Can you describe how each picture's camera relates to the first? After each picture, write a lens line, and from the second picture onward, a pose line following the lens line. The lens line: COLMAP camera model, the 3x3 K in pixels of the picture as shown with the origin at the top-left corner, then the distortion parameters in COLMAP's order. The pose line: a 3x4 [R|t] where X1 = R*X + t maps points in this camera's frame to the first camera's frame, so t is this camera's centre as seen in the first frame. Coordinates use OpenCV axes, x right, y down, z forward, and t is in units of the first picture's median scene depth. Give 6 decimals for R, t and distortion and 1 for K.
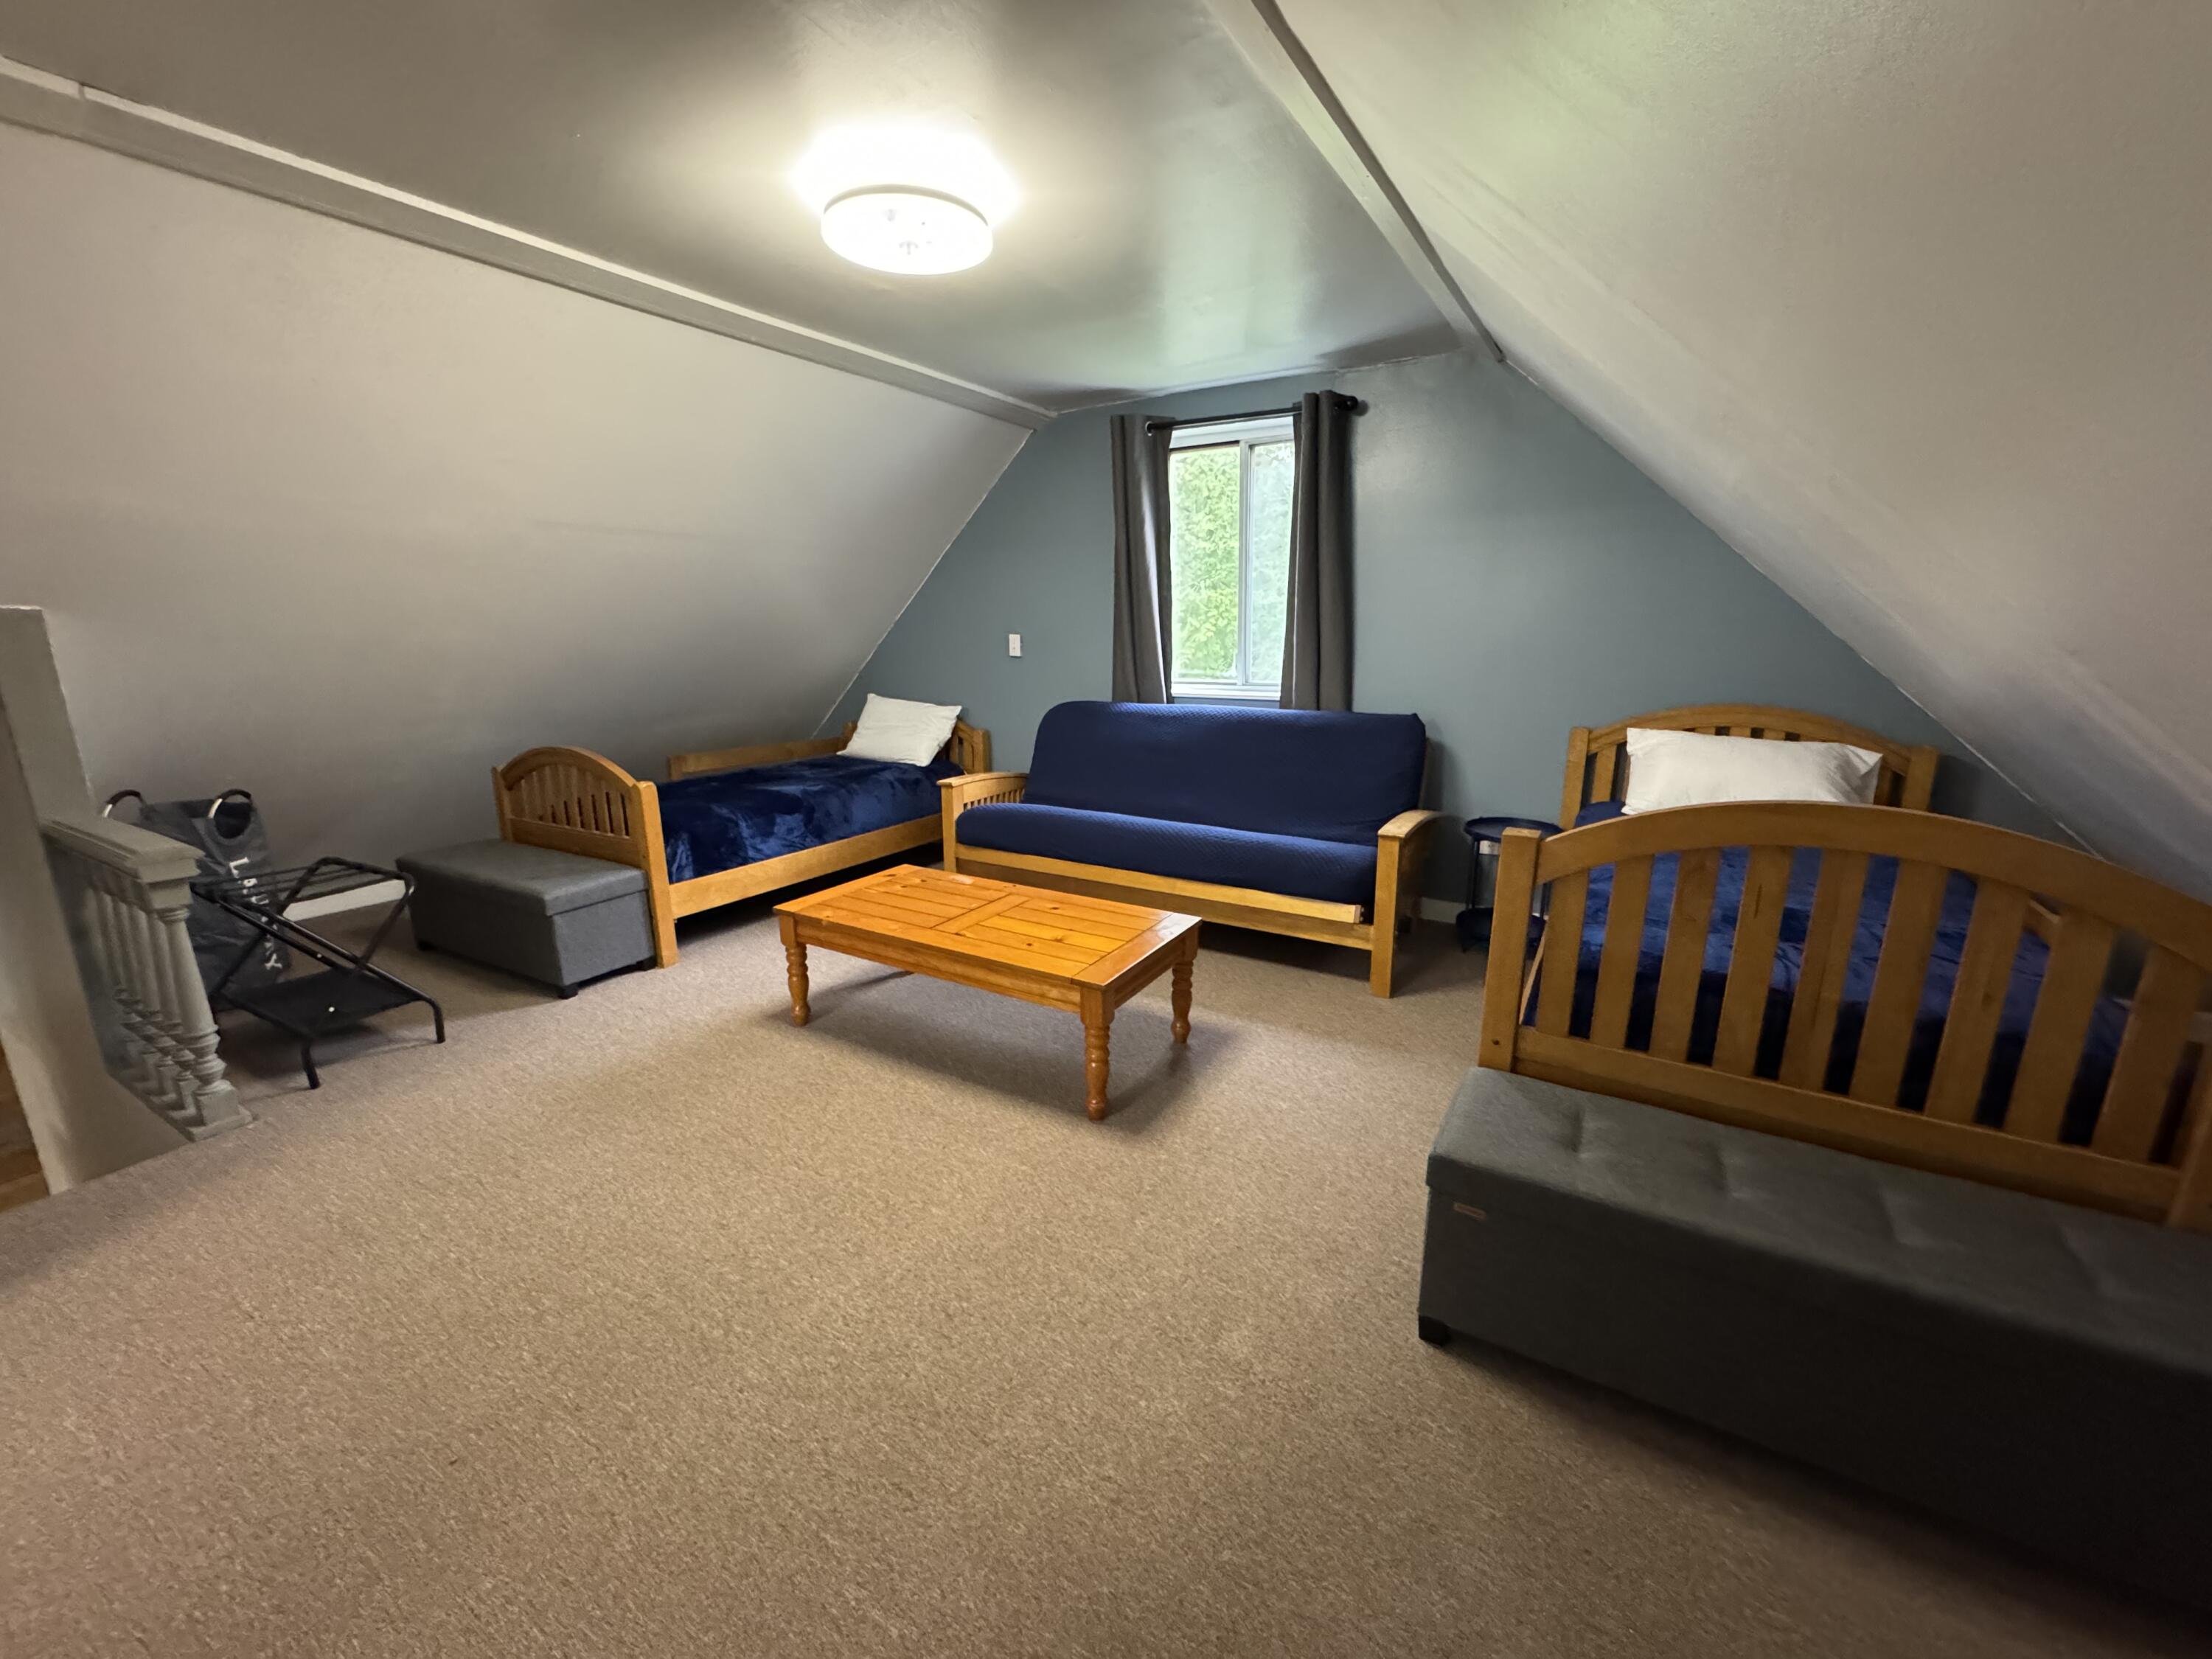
lens RADIAL K [[888.1, 0, 1106.0], [0, 888.1, 829.5], [0, 0, 1]] dist [0.039616, -0.000002]
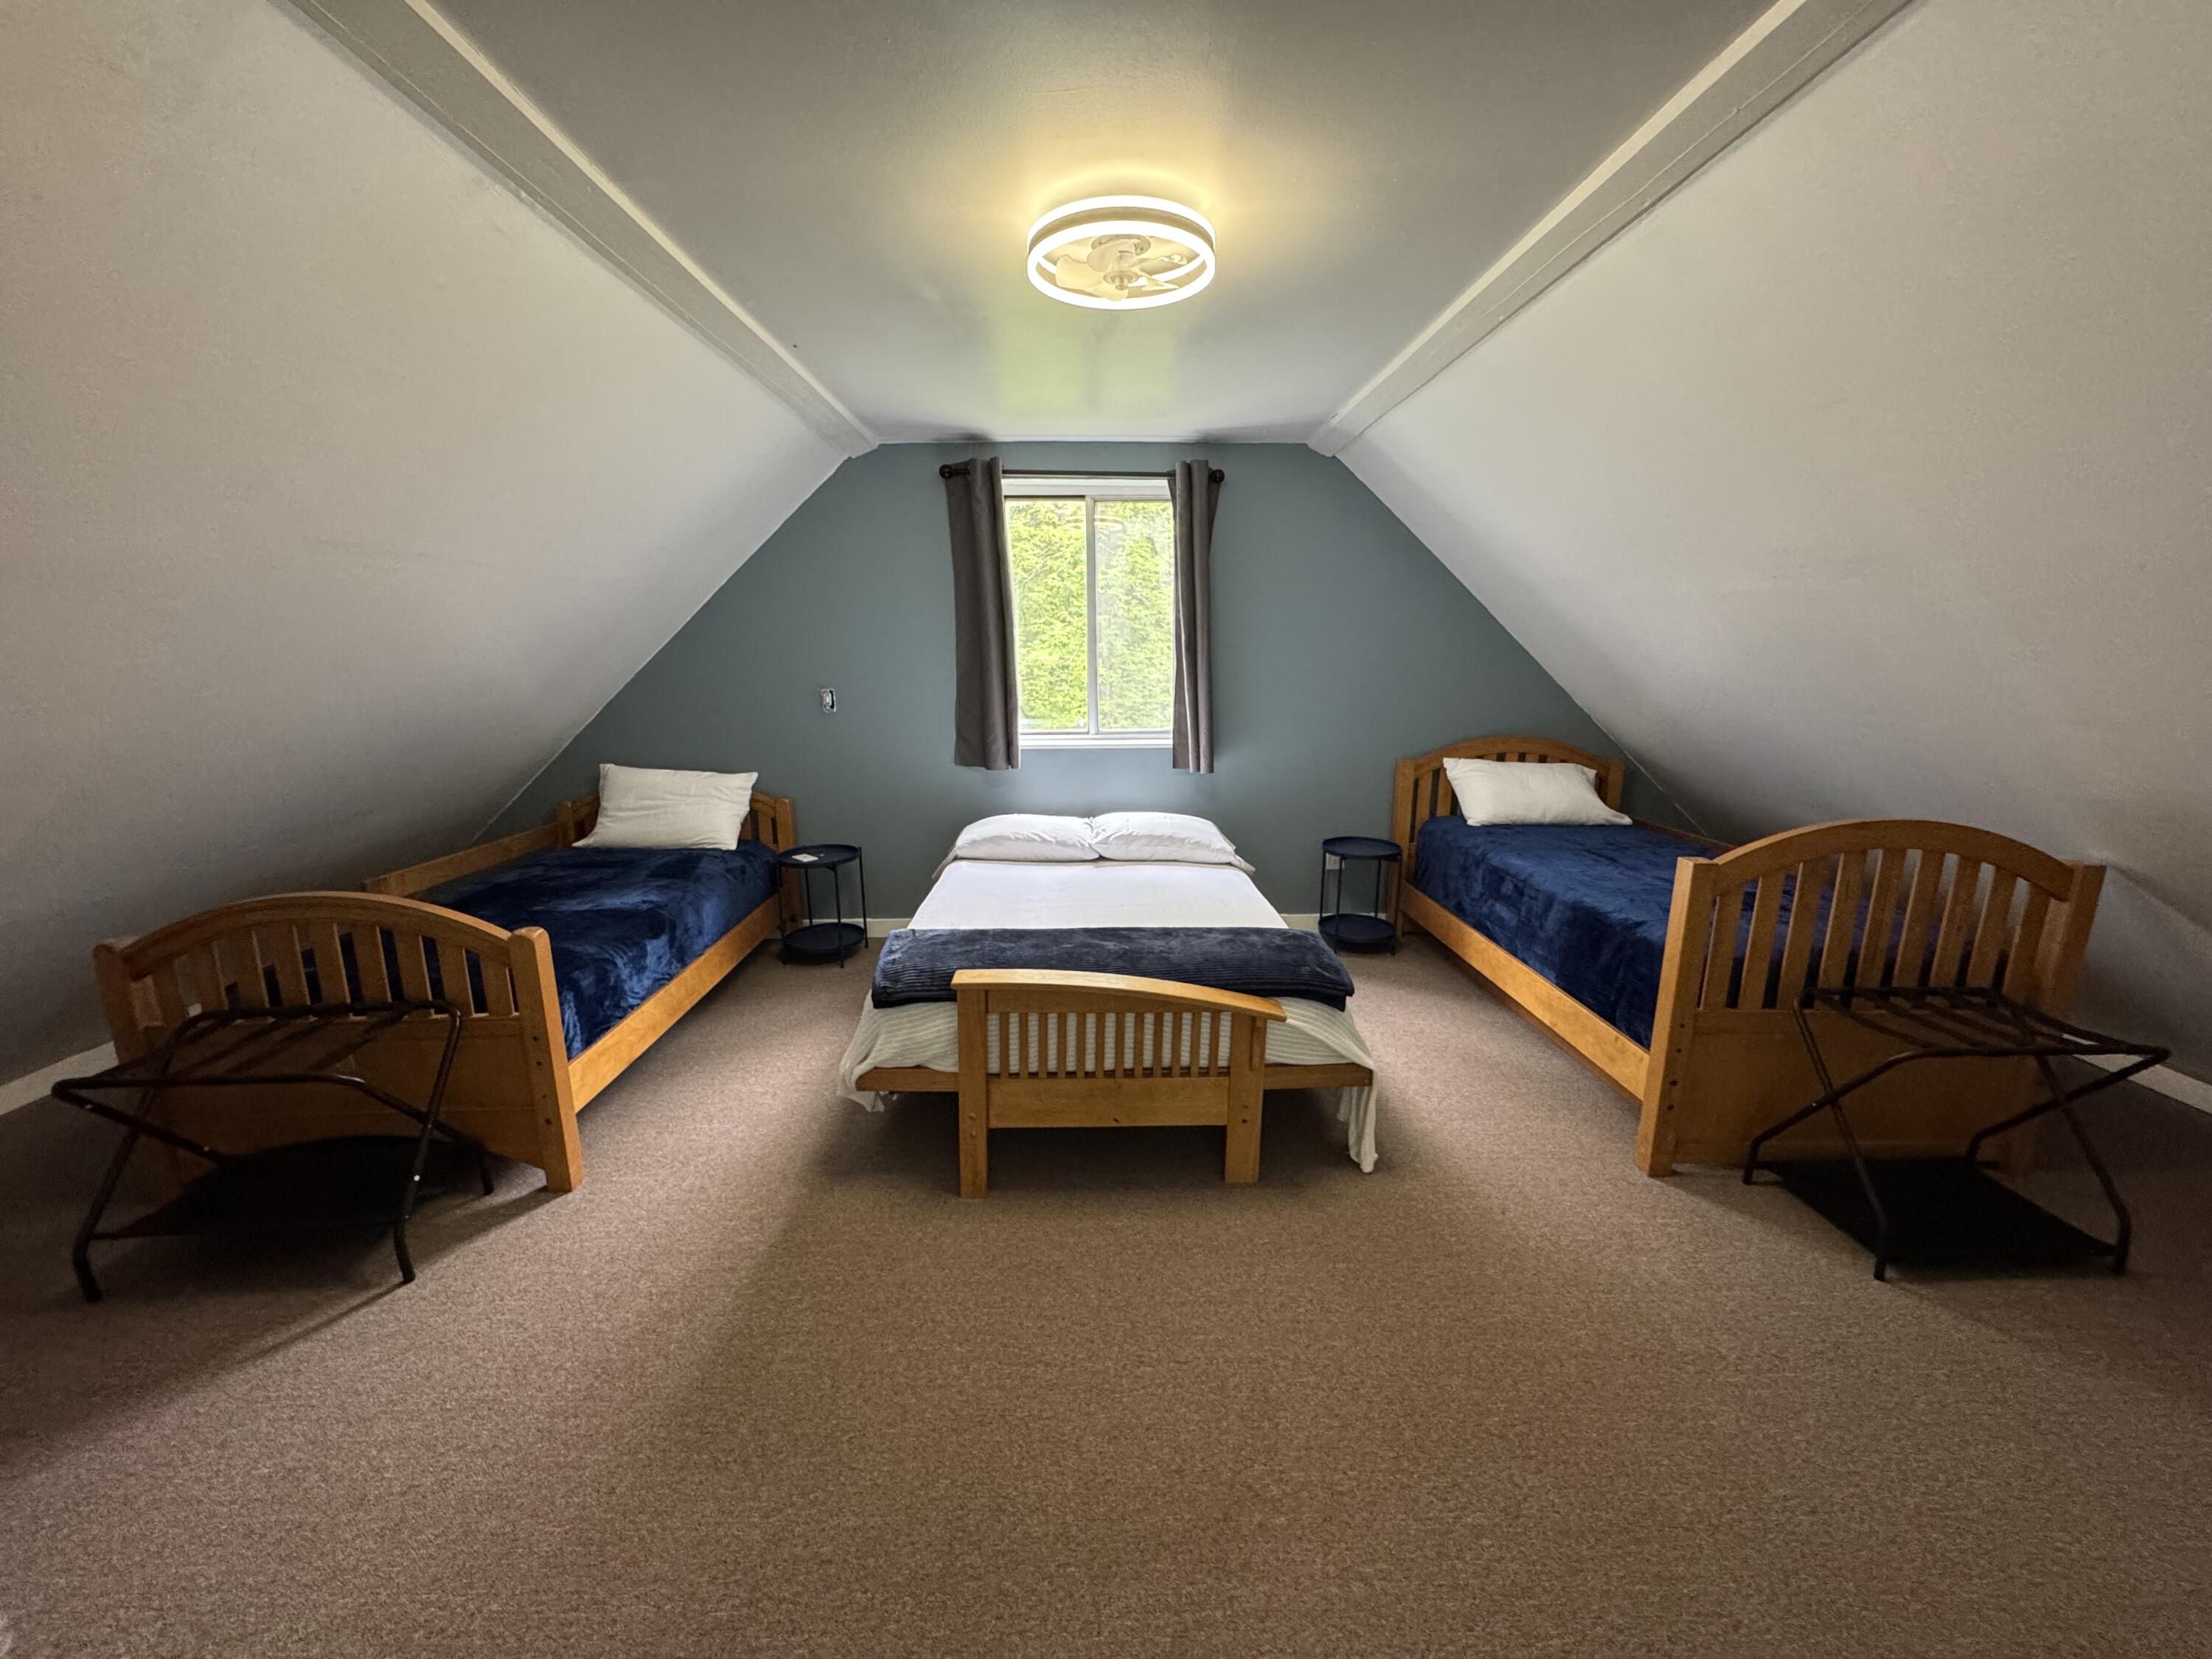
lens RADIAL K [[901.3, 0, 1106.0], [0, 901.3, 829.5], [0, 0, 1]] dist [0.002409, 0.000311]
pose [[0.850771, -0.106652, 0.514601, -0.424171], [0.118619, 0.992893, 0.009671, -0.072344], [-0.511975, 0.052814, 0.857375, 0.146390]]
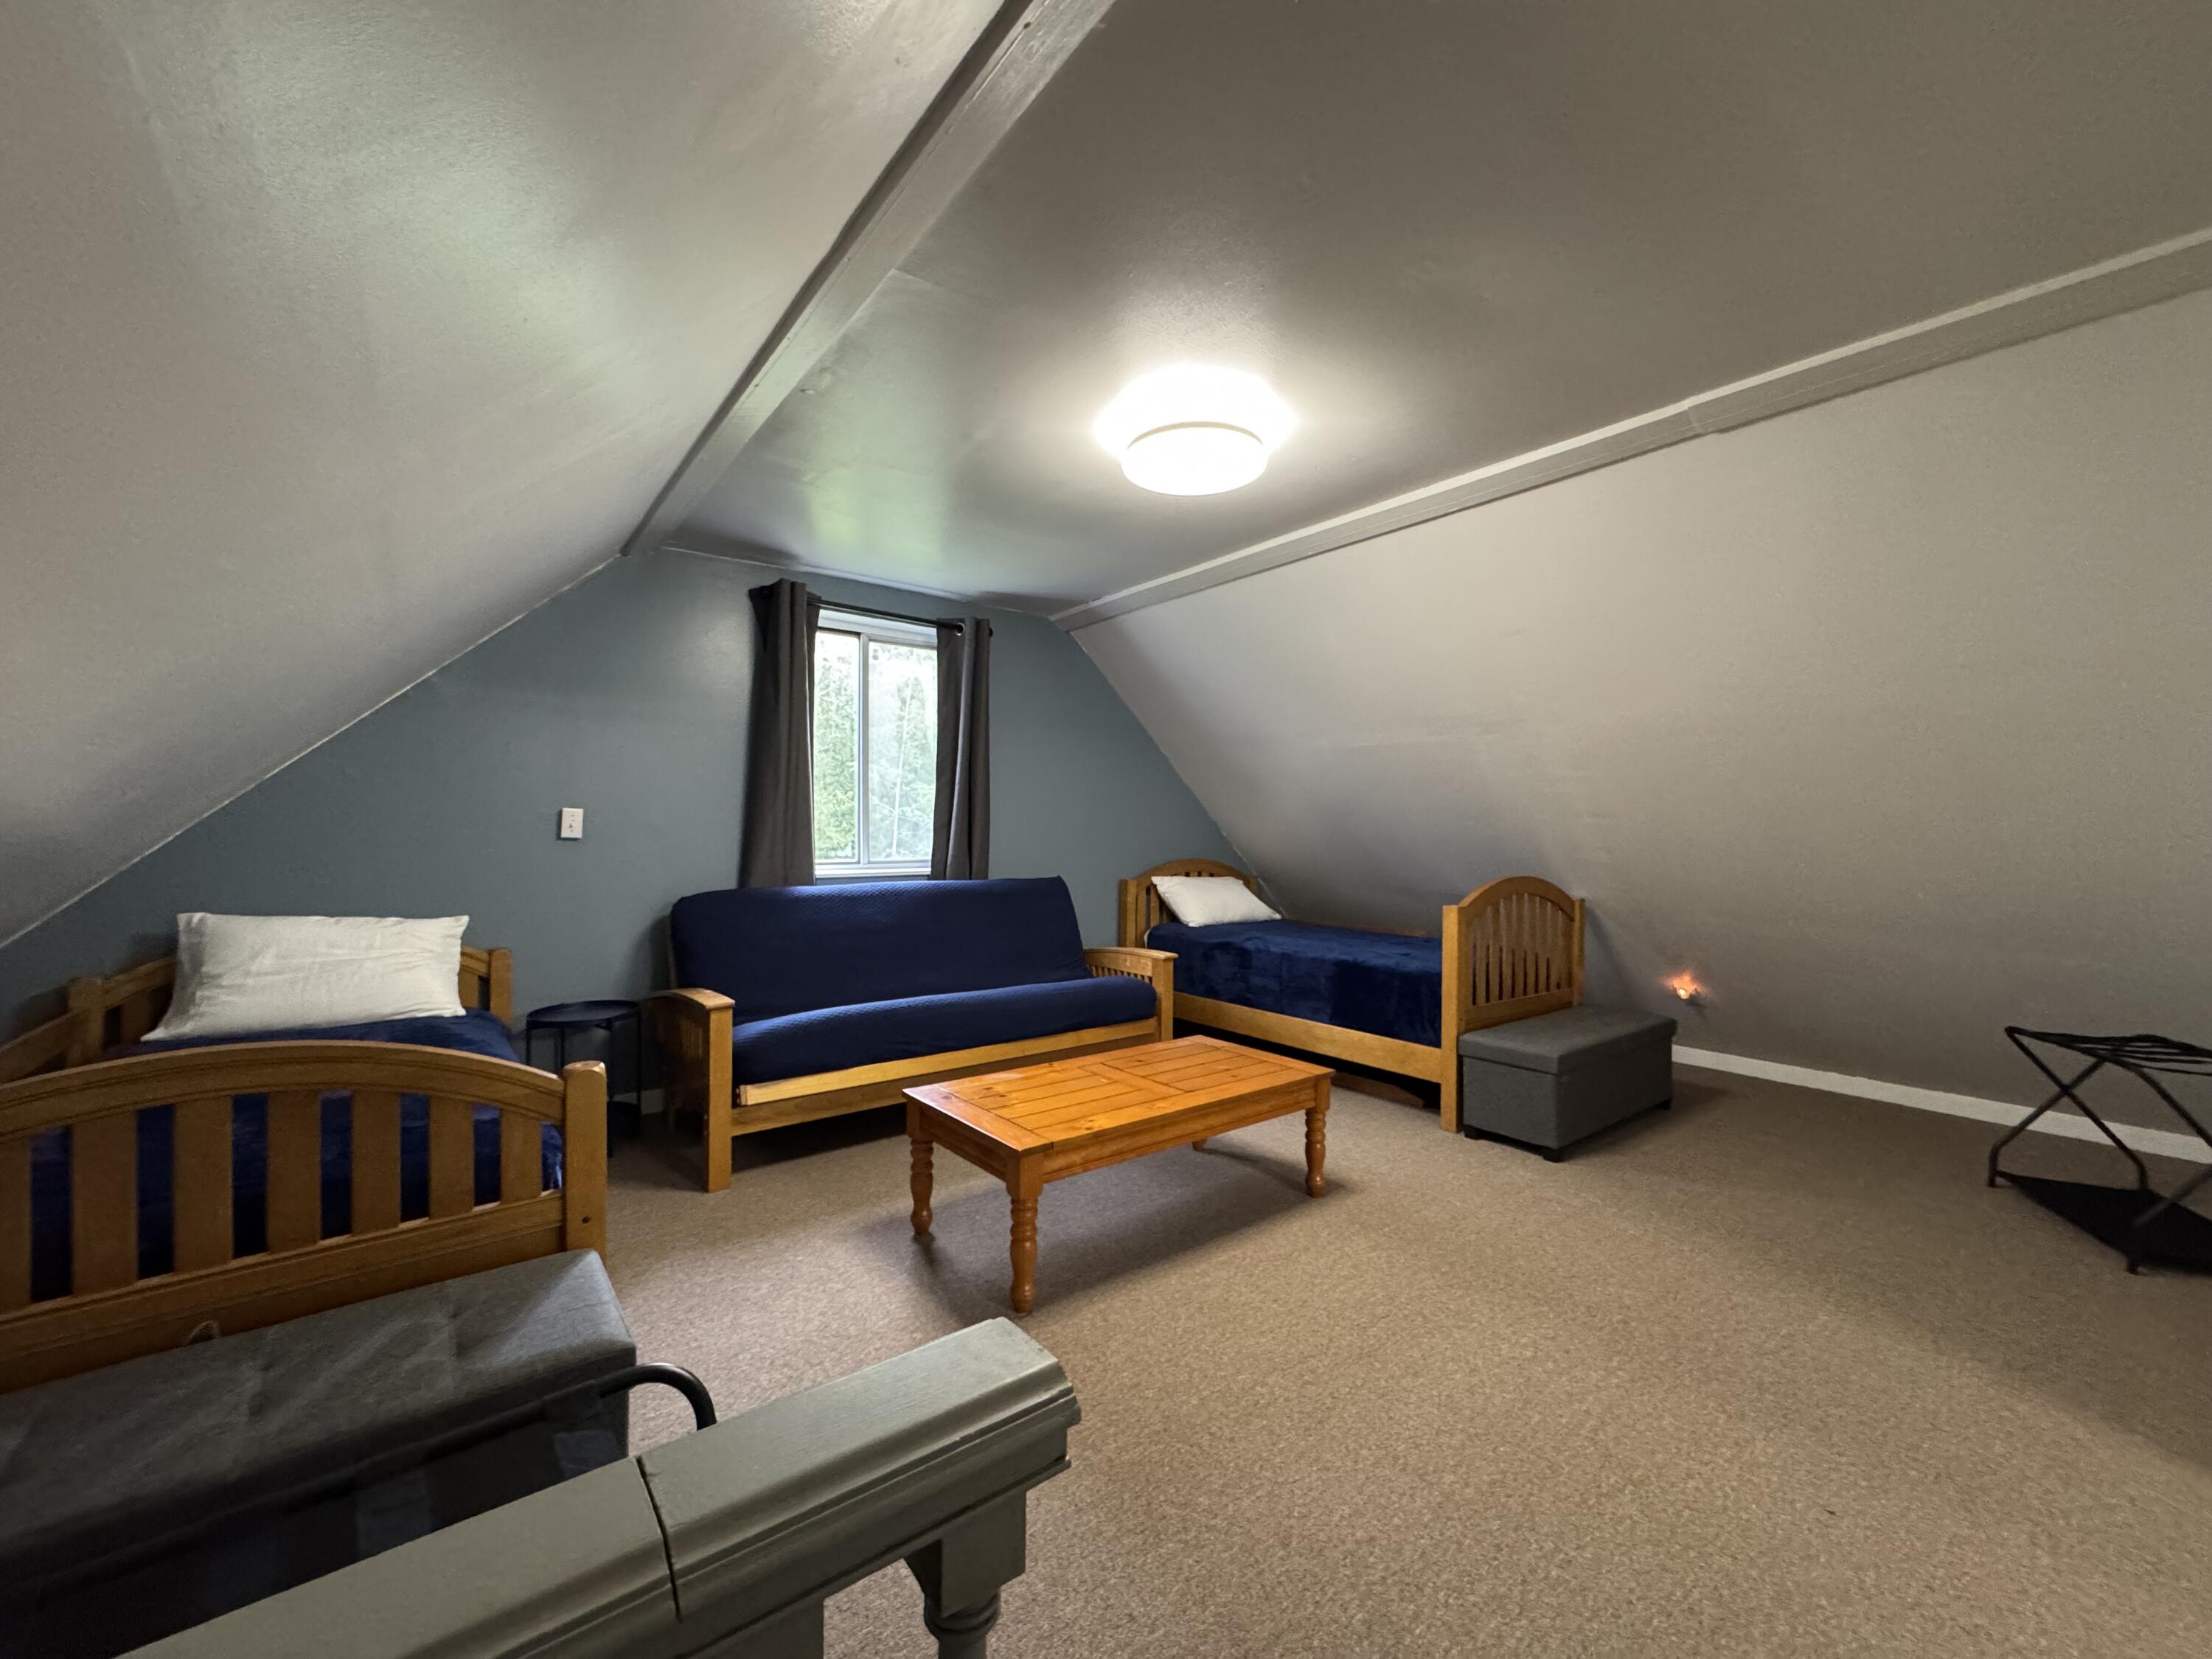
lens RADIAL K [[901.3, 0, 1106.0], [0, 901.3, 829.5], [0, 0, 1]] dist [0.002409, 0.000311]
pose [[0.369750, 0.001893, 0.929130, -0.777047], [0.196292, 0.977268, -0.080106, -0.074777], [-0.908160, 0.212000, 0.360973, 0.440311]]
